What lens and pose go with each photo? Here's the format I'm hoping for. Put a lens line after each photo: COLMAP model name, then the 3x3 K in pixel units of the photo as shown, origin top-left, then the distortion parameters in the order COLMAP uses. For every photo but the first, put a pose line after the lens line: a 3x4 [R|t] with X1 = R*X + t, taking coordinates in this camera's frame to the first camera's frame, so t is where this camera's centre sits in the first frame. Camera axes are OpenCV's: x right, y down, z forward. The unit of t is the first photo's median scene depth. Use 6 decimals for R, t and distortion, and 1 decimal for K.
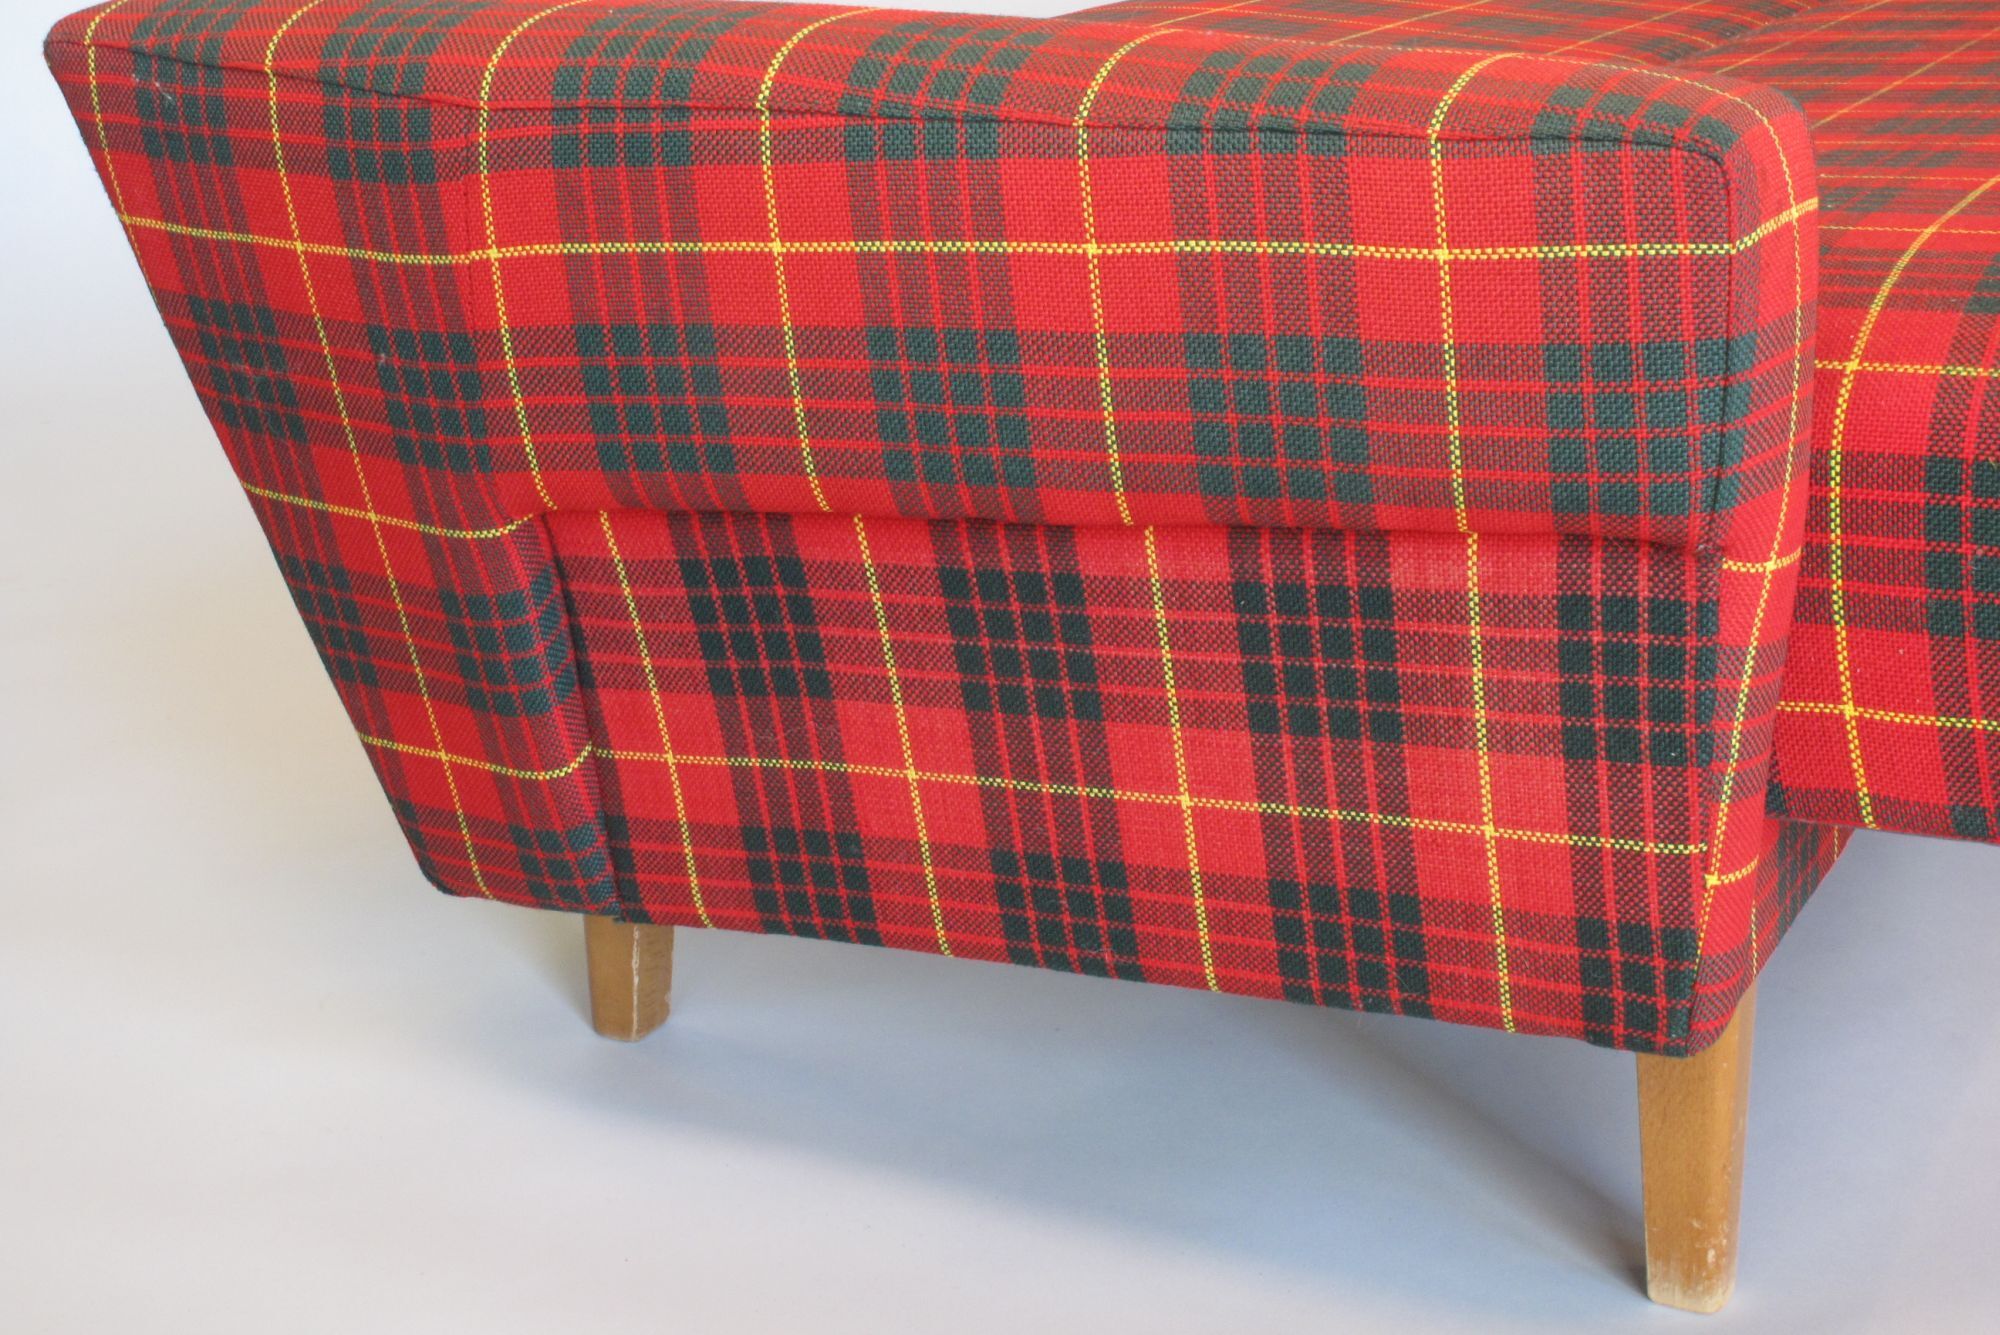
lens RADIAL K [[2997.7, 0, 1000.0], [0, 2997.7, 667.5], [0, 0, 1]] dist [-0.097478, 0.060547]
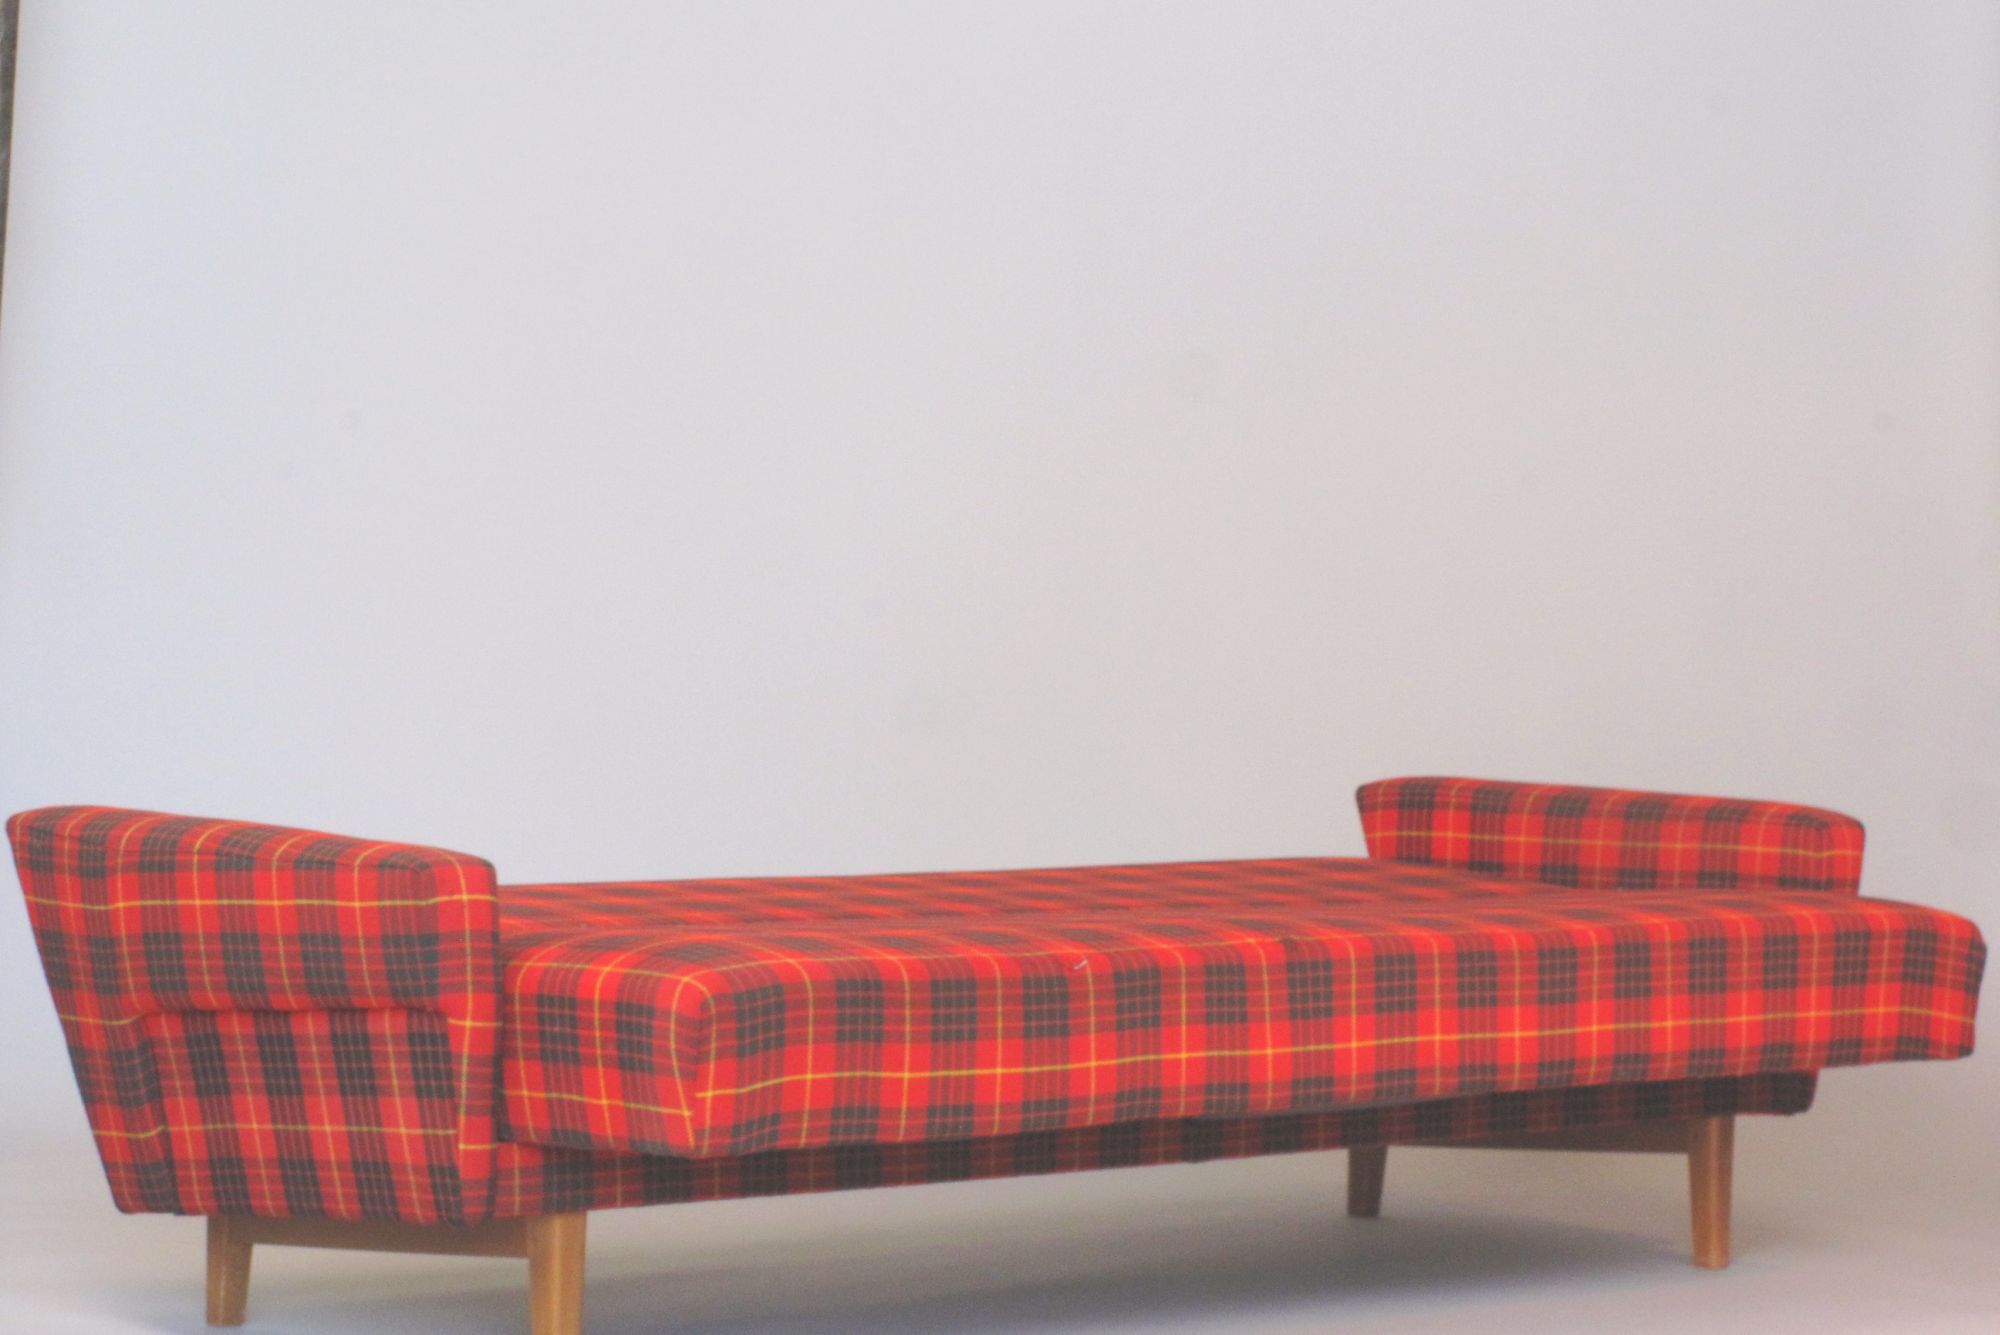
lens RADIAL K [[5779.8, 0, 1000.0], [0, 5779.8, 667.5], [0, 0, 1]] dist [0.016974, -1.161384]
pose [[0.951791, 0.053641, -0.302019, 2.123589], [-0.140728, 0.951219, -0.274551, 0.964728], [0.272559, 0.303818, 0.912911, -3.555255]]
